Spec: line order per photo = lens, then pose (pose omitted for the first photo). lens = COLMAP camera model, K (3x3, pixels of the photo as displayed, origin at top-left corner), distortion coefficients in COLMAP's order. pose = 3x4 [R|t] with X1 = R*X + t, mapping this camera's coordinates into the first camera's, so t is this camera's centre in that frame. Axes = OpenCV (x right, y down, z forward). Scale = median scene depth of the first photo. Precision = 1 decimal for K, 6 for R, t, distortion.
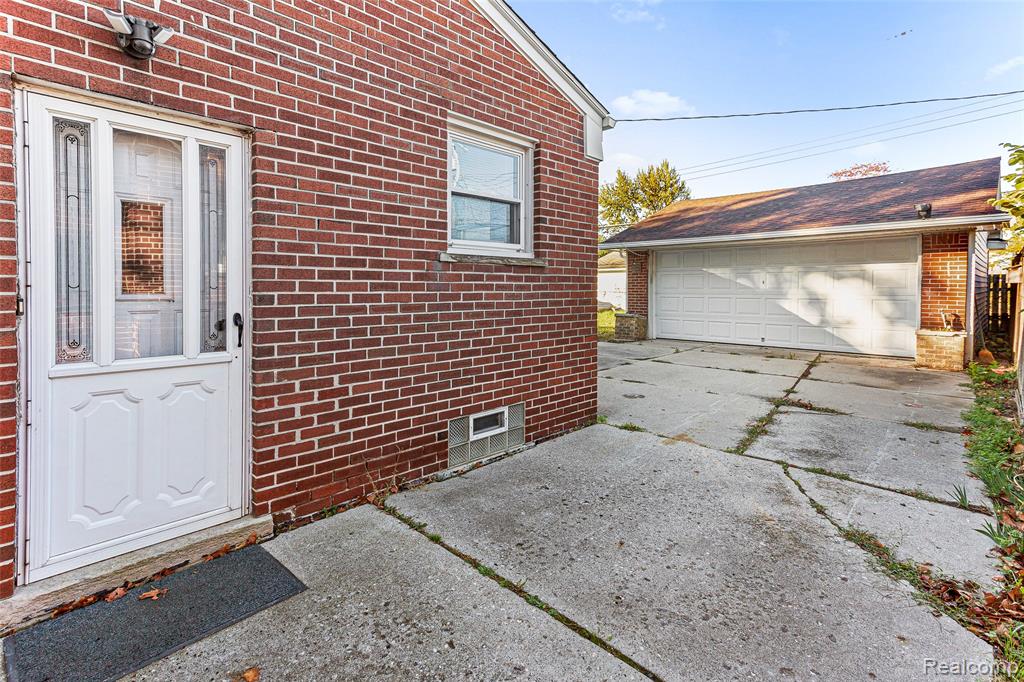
lens RADIAL K [[484.3, 0, 509.4], [0, 484.3, 336.6], [0, 0, 1]] dist [0.027580, 0.000271]
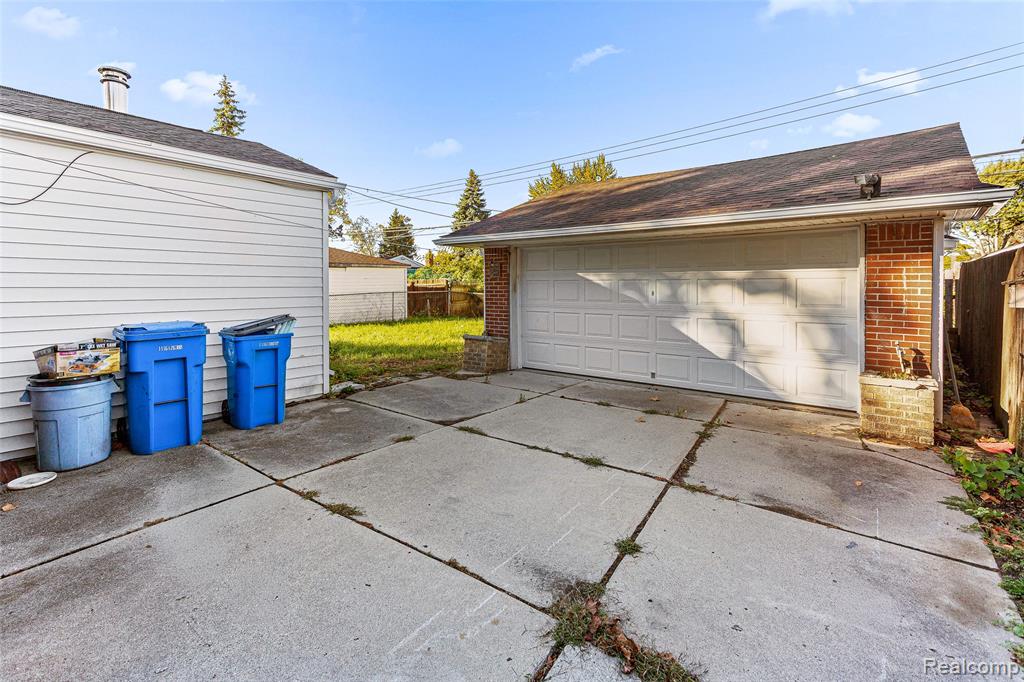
lens RADIAL K [[484.0, 0, 505.4], [0, 484.0, 331.9], [0, 0, 1]] dist [0.027668, 0.000761]
pose [[0.996286, -0.010973, 0.085400, 0.299039], [0.011176, 0.999936, -0.001898, -0.068431], [-0.085374, 0.002845, 0.996345, 0.386234]]
